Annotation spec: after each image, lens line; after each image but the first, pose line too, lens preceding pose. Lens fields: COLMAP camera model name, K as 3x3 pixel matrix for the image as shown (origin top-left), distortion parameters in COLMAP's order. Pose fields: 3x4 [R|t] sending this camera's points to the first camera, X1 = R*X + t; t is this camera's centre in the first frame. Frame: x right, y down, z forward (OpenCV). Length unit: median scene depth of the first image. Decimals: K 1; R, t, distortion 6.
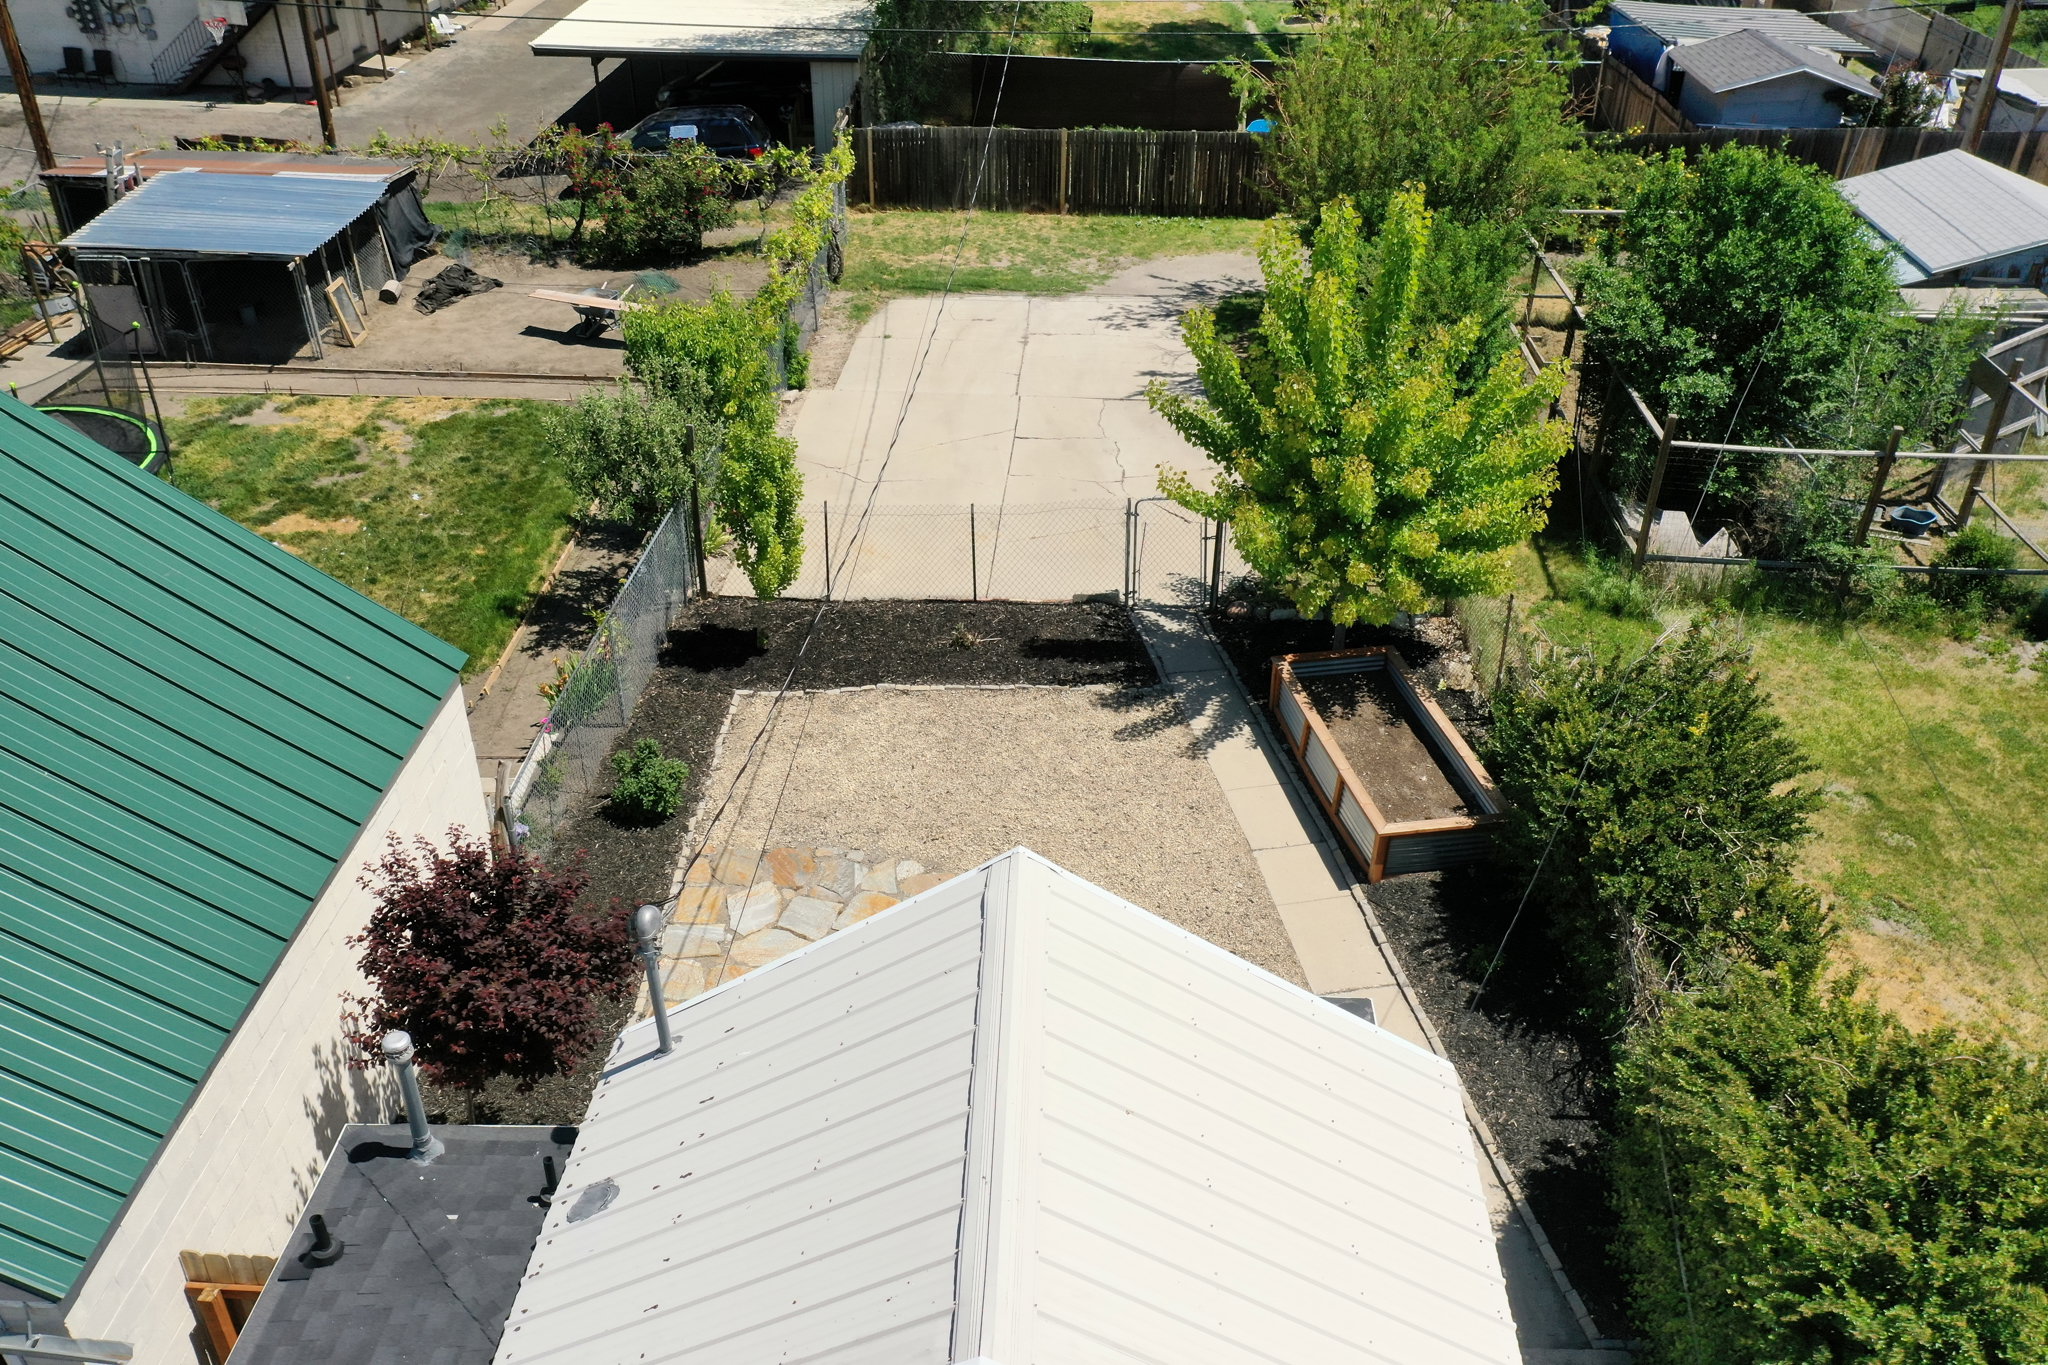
lens RADIAL K [[1614.3, 0, 1024.0], [0, 1614.3, 682.5], [0, 0, 1]] dist [-0.009237, 0.006687]
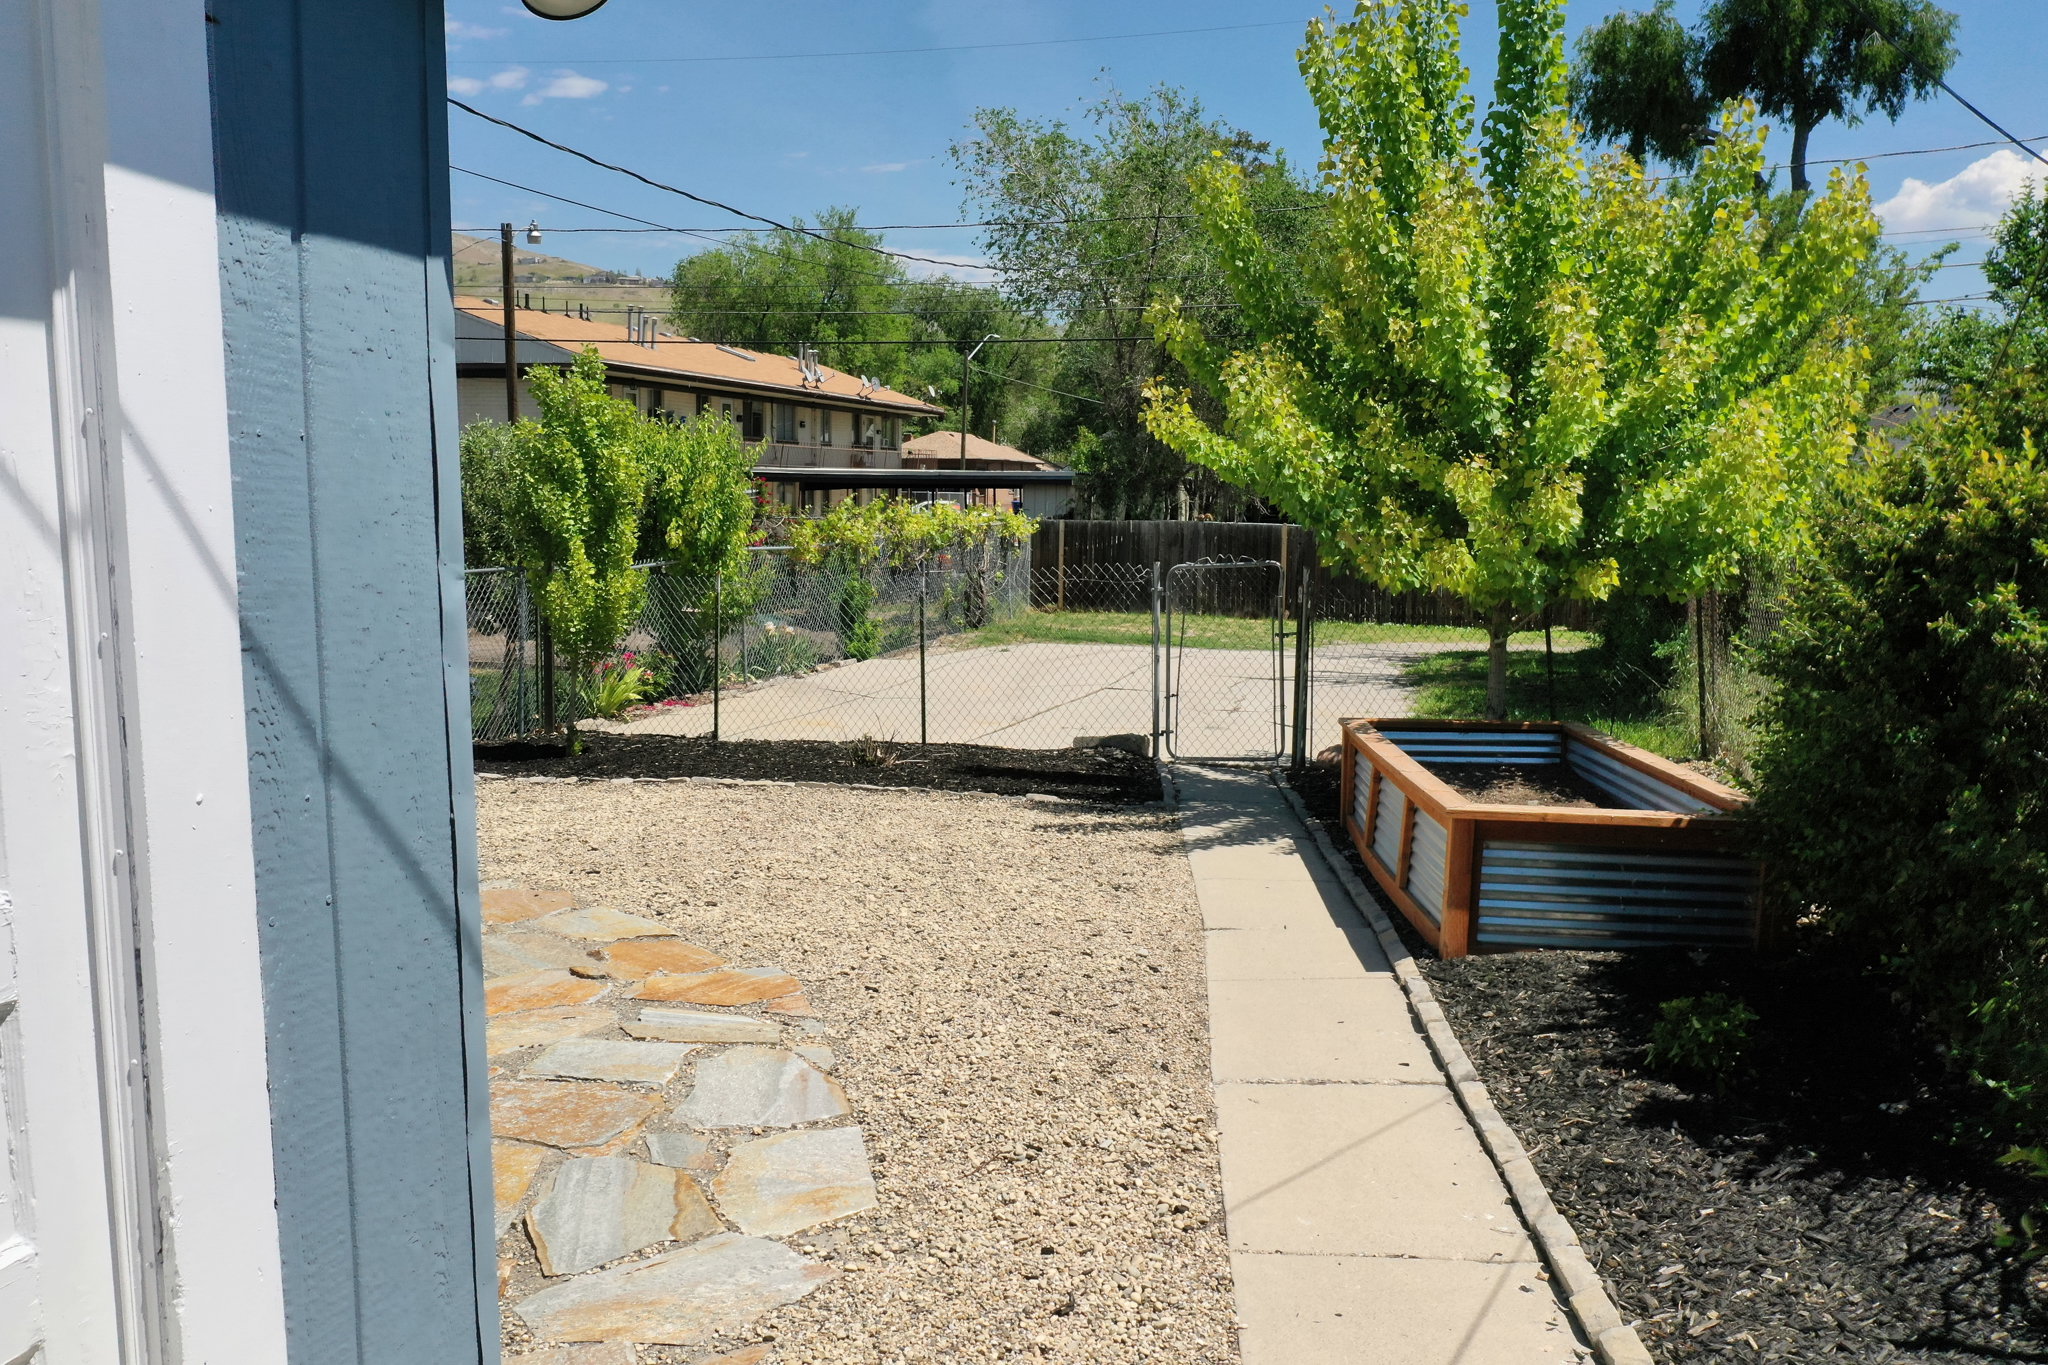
lens RADIAL K [[1614.3, 0, 1024.0], [0, 1614.3, 682.5], [0, 0, 1]] dist [-0.009237, 0.006687]
pose [[0.972823, 0.029795, -0.229626, 0.167195], [-0.126586, 0.898809, -0.419665, 0.206750], [0.193886, 0.437327, 0.878153, 0.471970]]
